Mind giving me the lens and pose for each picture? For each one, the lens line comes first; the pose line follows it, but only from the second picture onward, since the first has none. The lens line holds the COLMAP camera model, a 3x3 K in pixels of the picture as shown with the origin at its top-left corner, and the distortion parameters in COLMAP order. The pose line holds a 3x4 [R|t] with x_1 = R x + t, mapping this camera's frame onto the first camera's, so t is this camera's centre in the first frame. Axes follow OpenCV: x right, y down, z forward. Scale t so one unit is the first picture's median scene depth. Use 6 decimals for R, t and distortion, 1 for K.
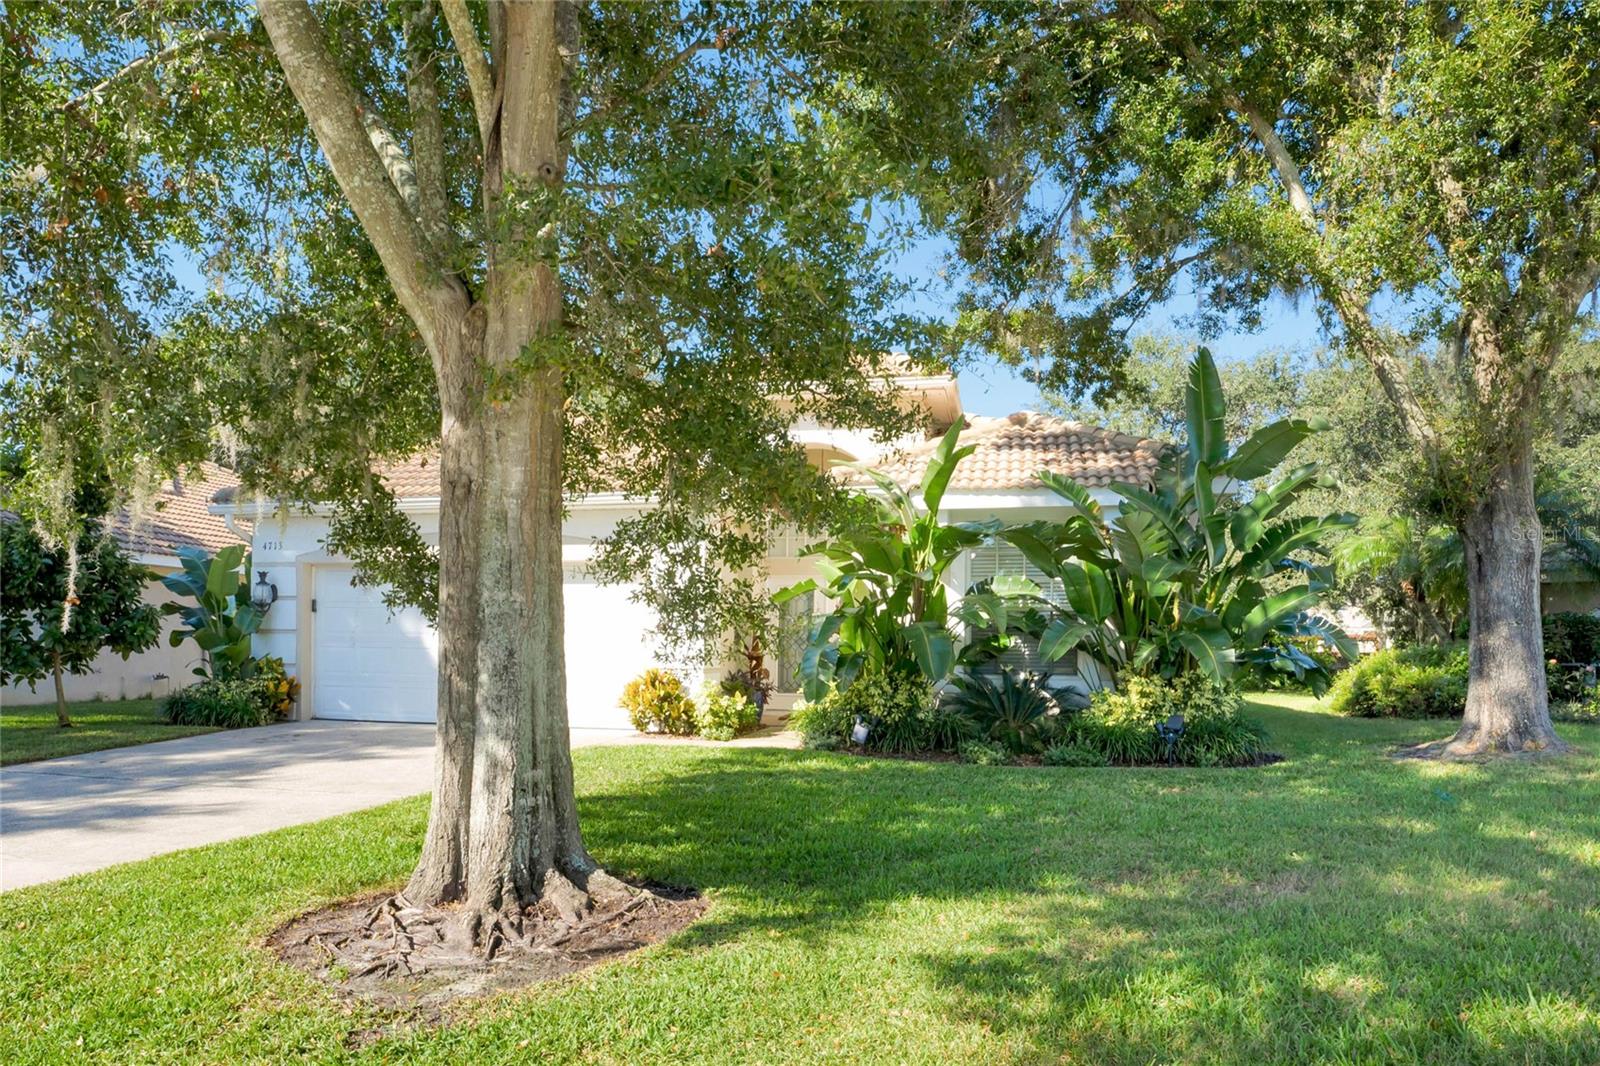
lens RADIAL K [[659.1, 0, 800.0], [0, 659.1, 533.0], [0, 0, 1]] dist [-0.002824, 0.000119]
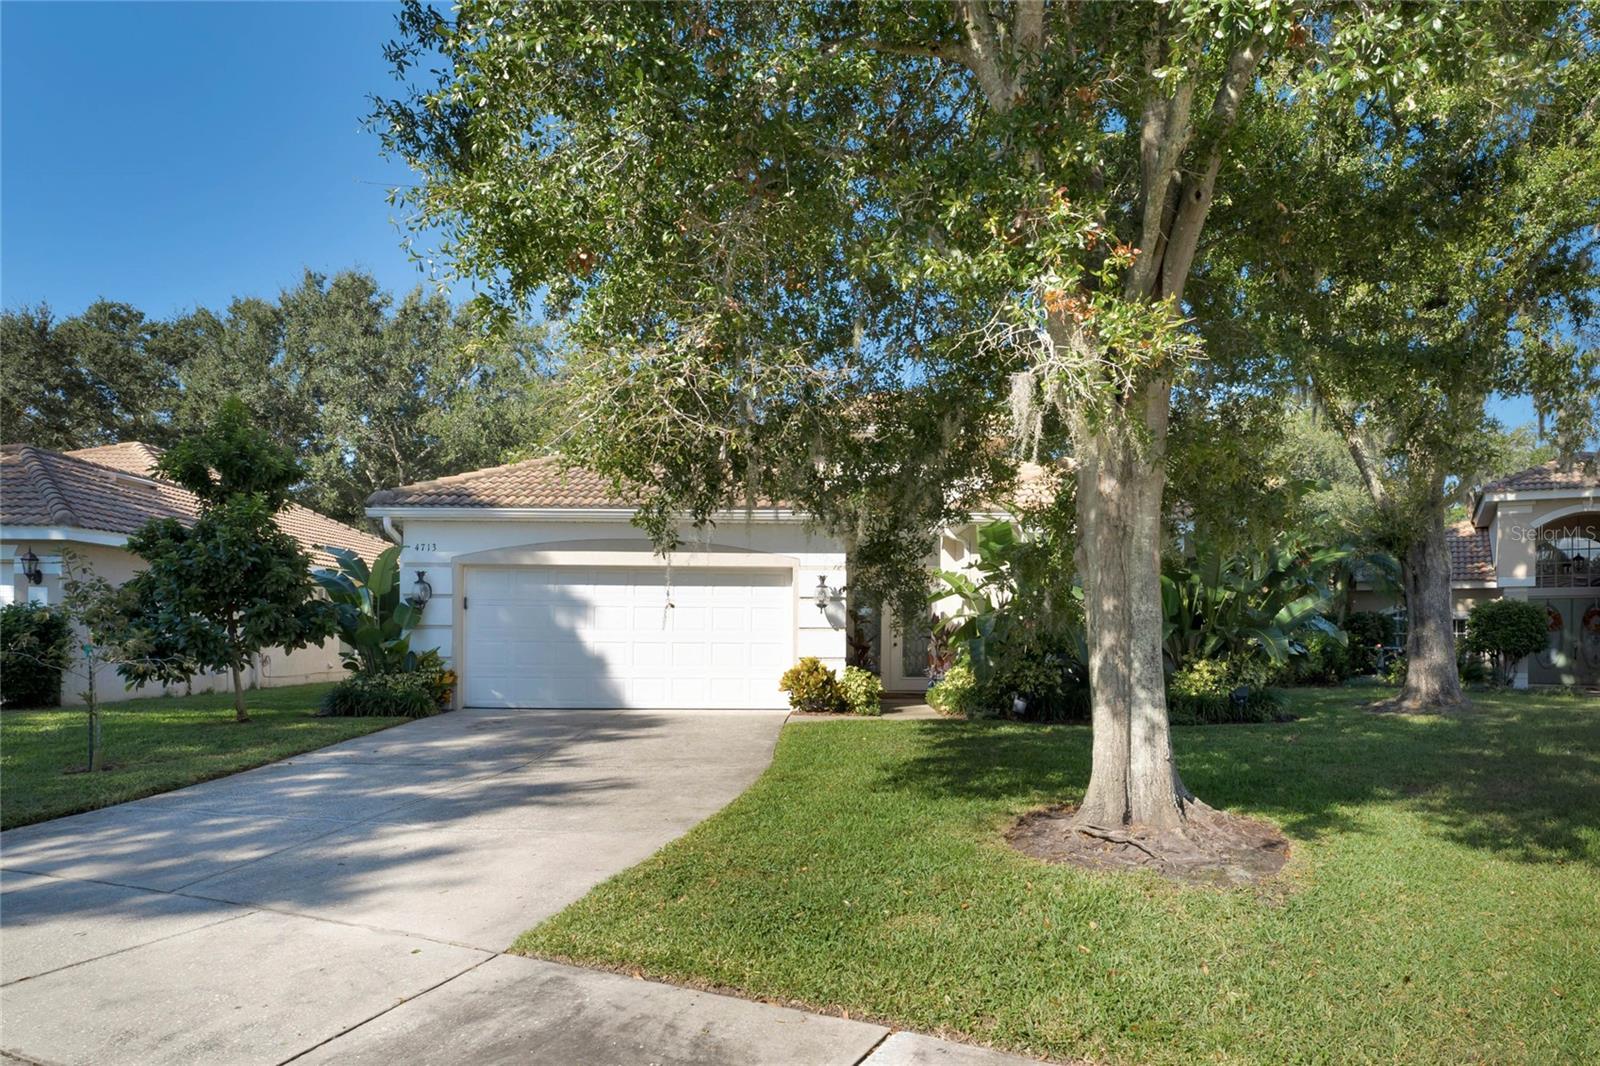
lens RADIAL K [[570.4, 0, 800.0], [0, 570.4, 533.0], [0, 0, 1]] dist [-0.004153, -0.000175]
pose [[0.984201, 0.027076, 0.174973, -0.590063], [-0.025404, 0.999608, -0.011788, -0.012953], [-0.175224, 0.007156, 0.984503, -0.033840]]
